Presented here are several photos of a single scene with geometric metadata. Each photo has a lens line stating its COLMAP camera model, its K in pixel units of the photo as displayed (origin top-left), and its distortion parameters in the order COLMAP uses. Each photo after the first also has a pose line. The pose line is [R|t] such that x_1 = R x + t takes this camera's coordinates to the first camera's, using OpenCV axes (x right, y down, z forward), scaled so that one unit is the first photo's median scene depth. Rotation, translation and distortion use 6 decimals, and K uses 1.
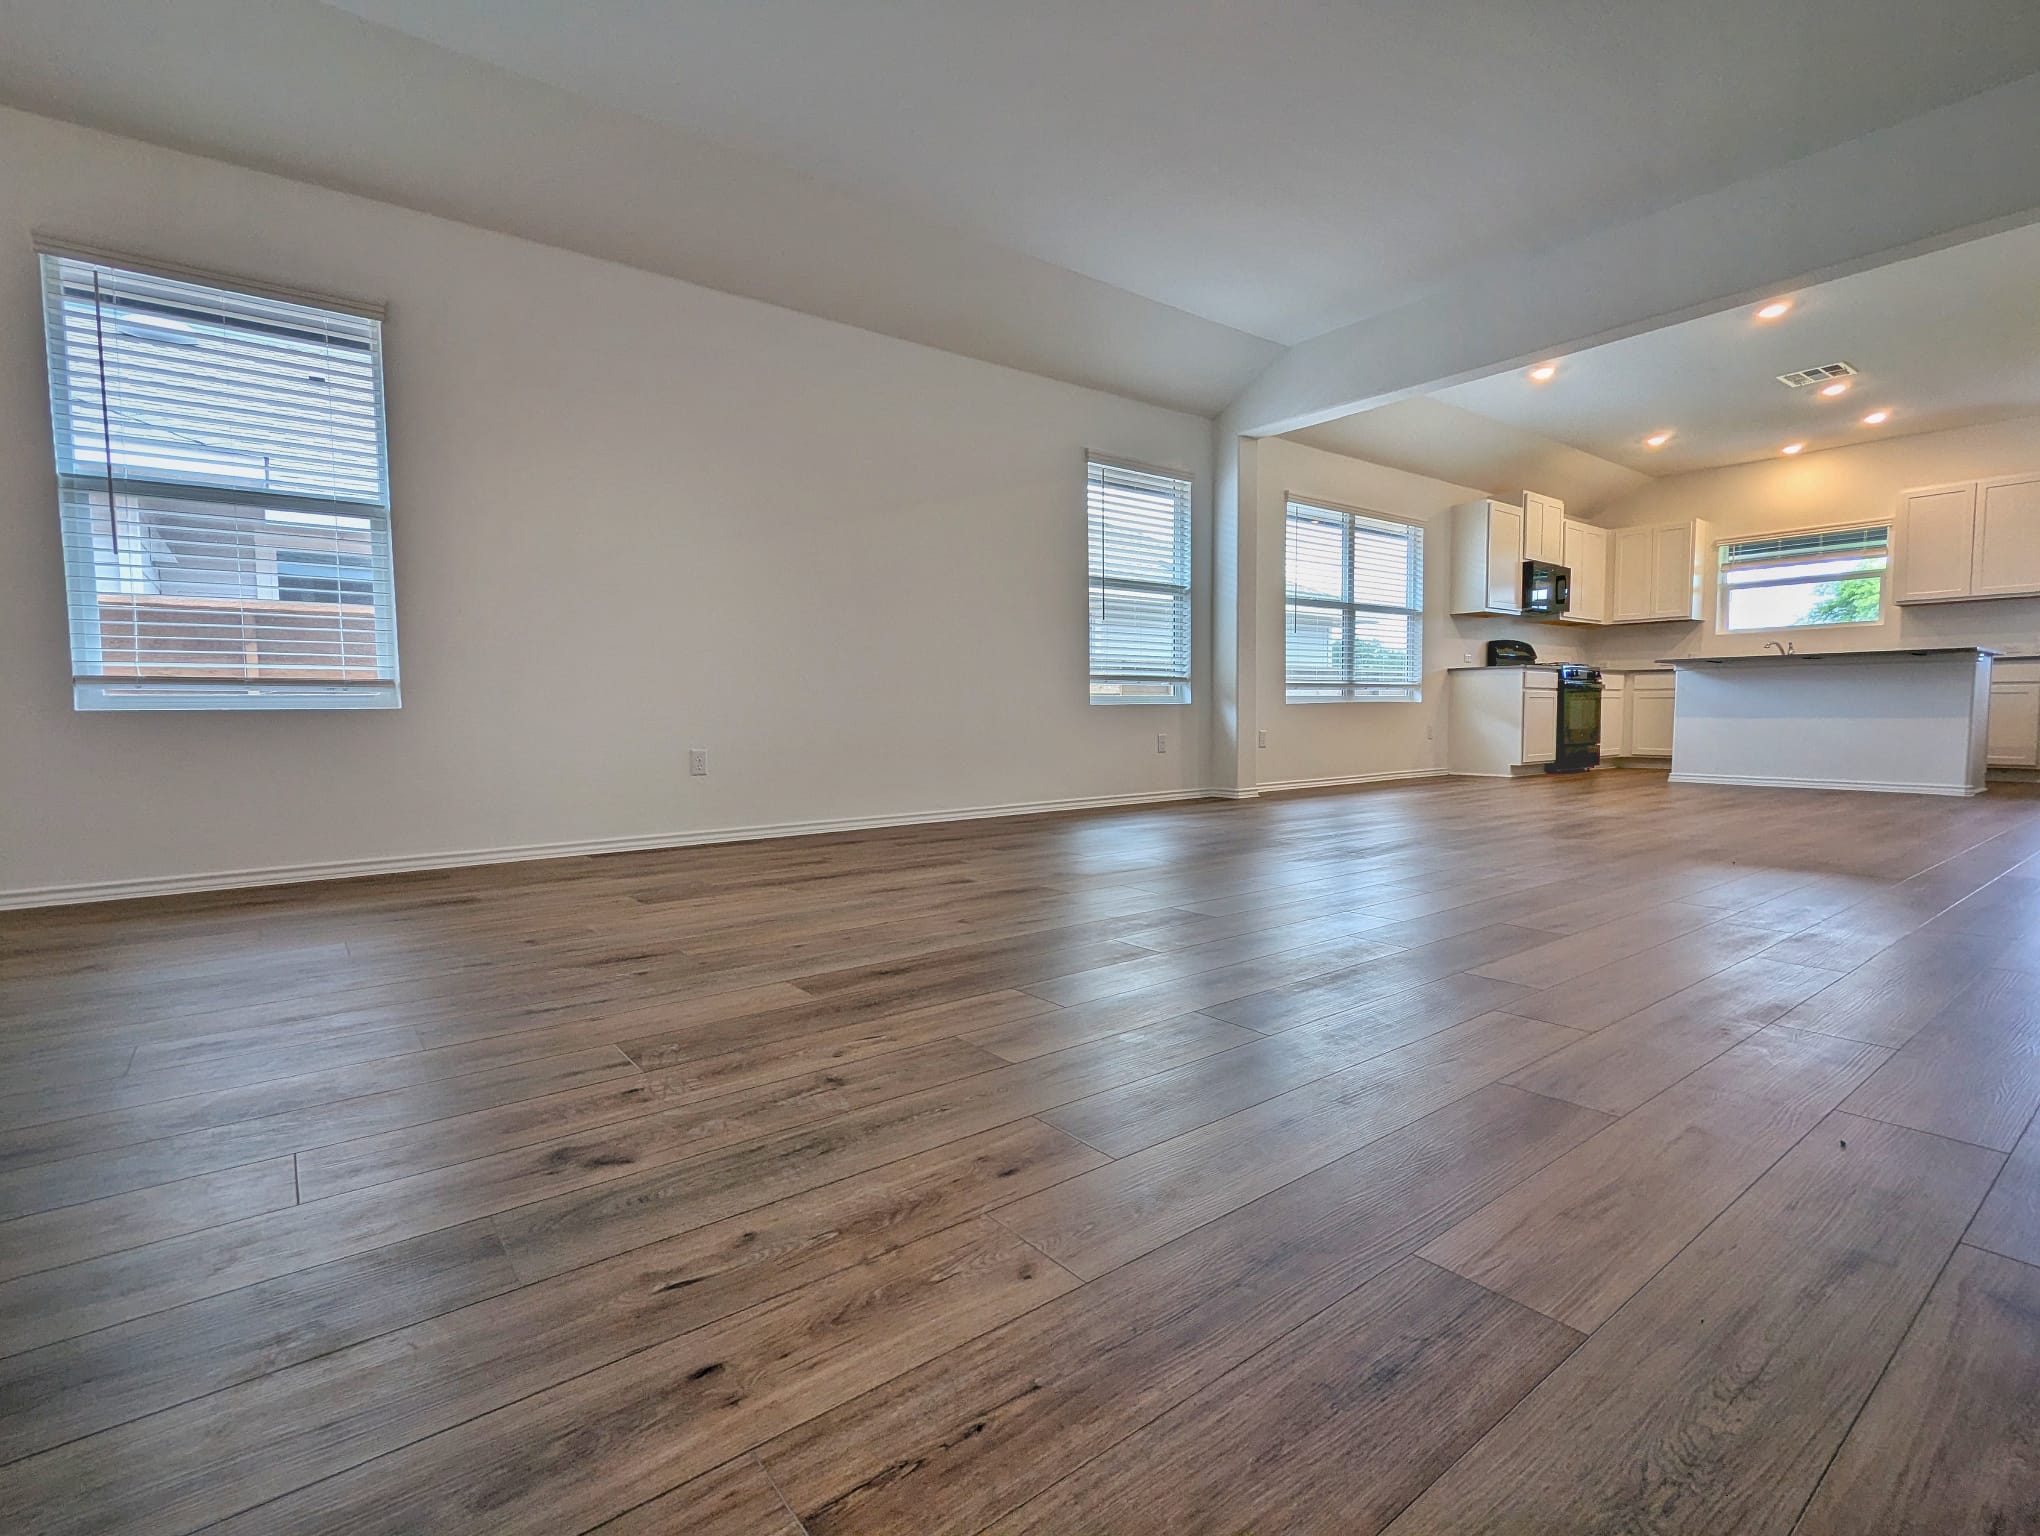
lens RADIAL K [[962.6, 0, 1016.5], [0, 962.6, 782.3], [0, 0, 1]] dist [-0.011447, 0.000129]
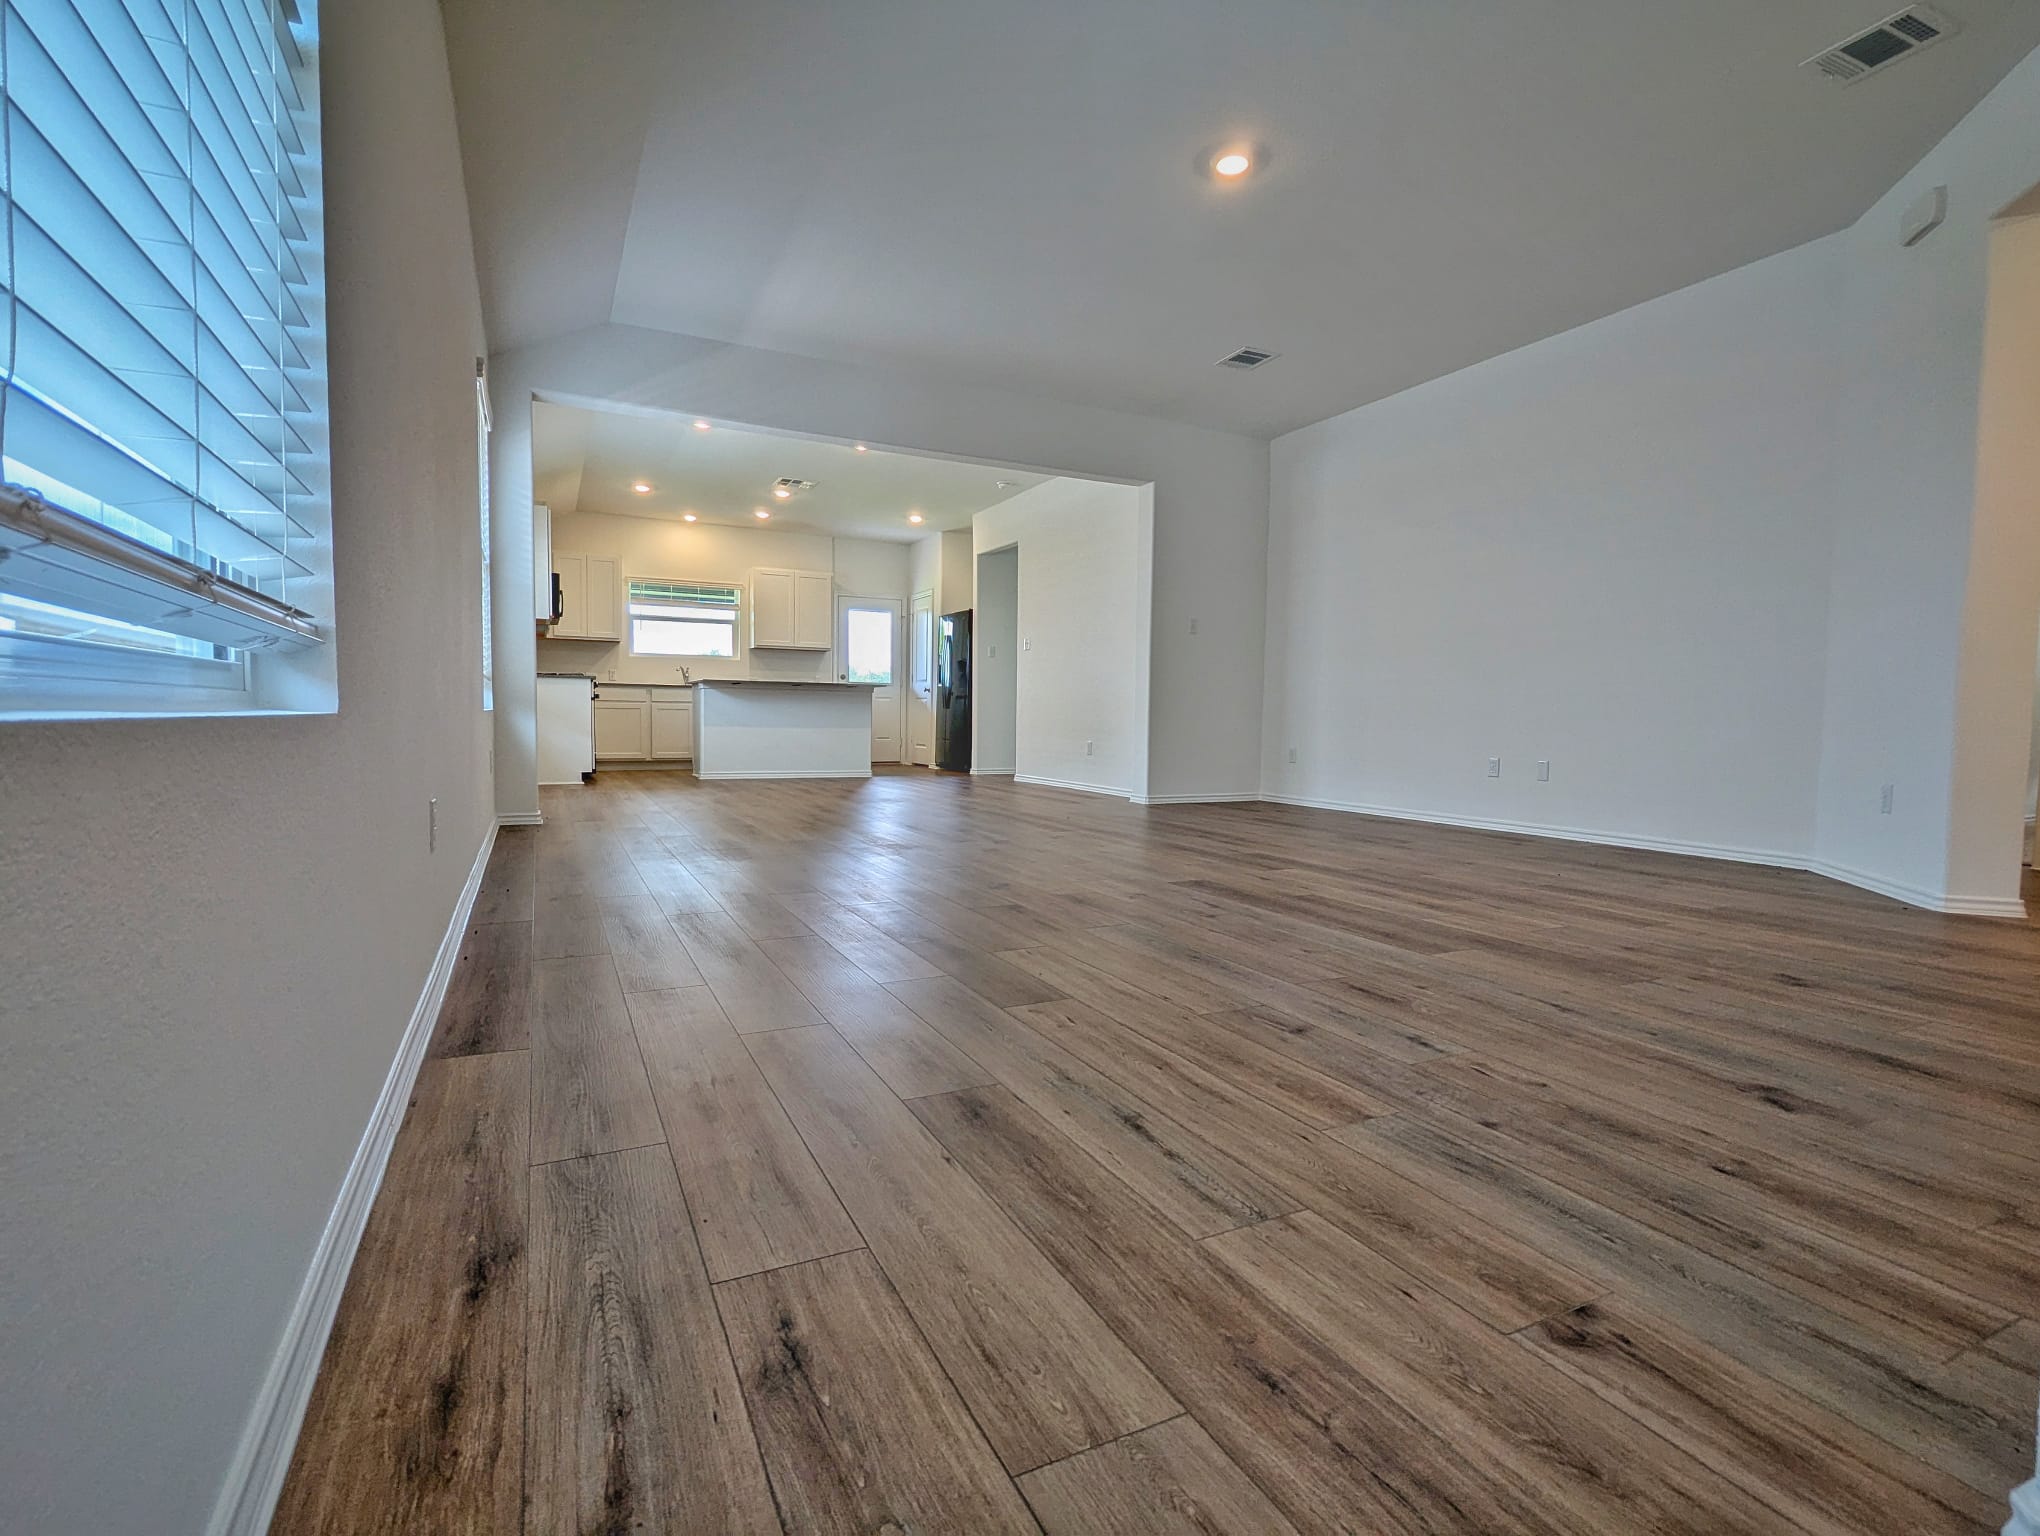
lens RADIAL K [[962.6, 0, 1016.5], [0, 962.6, 782.3], [0, 0, 1]] dist [-0.011447, 0.000129]
pose [[0.192147, -0.053541, 0.979904, -0.383867], [0.054457, 0.997554, 0.043827, -0.023806], [-0.979854, 0.044941, 0.194593, 0.315093]]
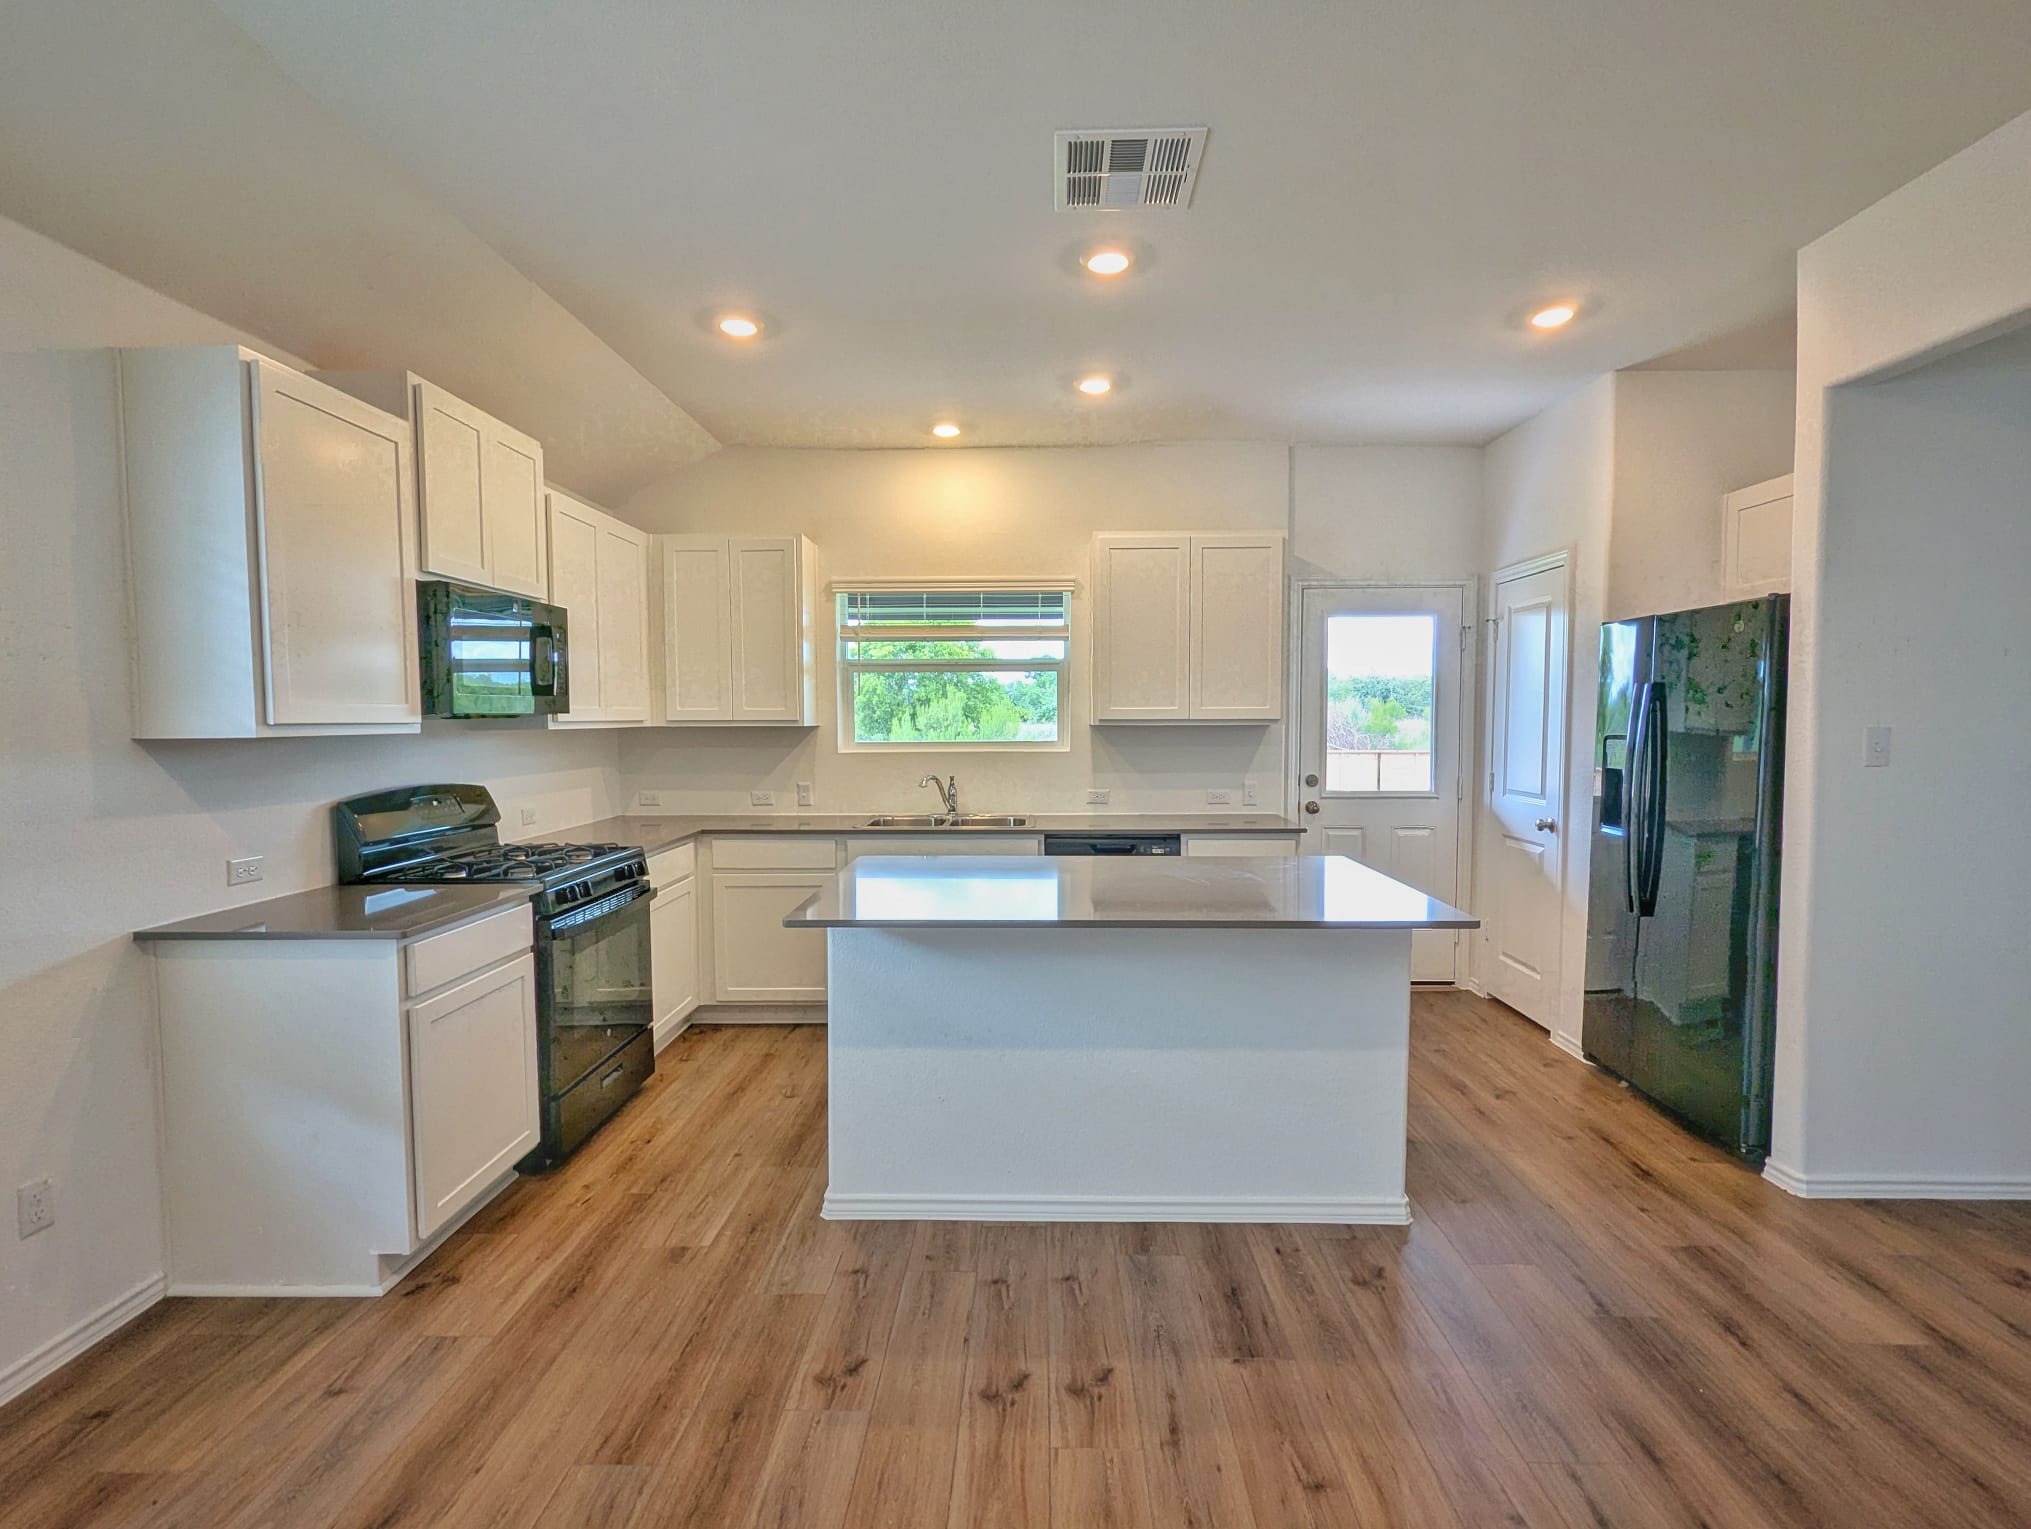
lens RADIAL K [[958.4, 0, 1012.1], [0, 958.4, 778.7], [0, 0, 1]] dist [-0.011447, 0.000129]
pose [[0.630097, -0.042205, 0.775369, 0.383964], [0.053210, 0.998522, 0.011111, -0.146812], [-0.774691, 0.034256, 0.631411, 0.603935]]
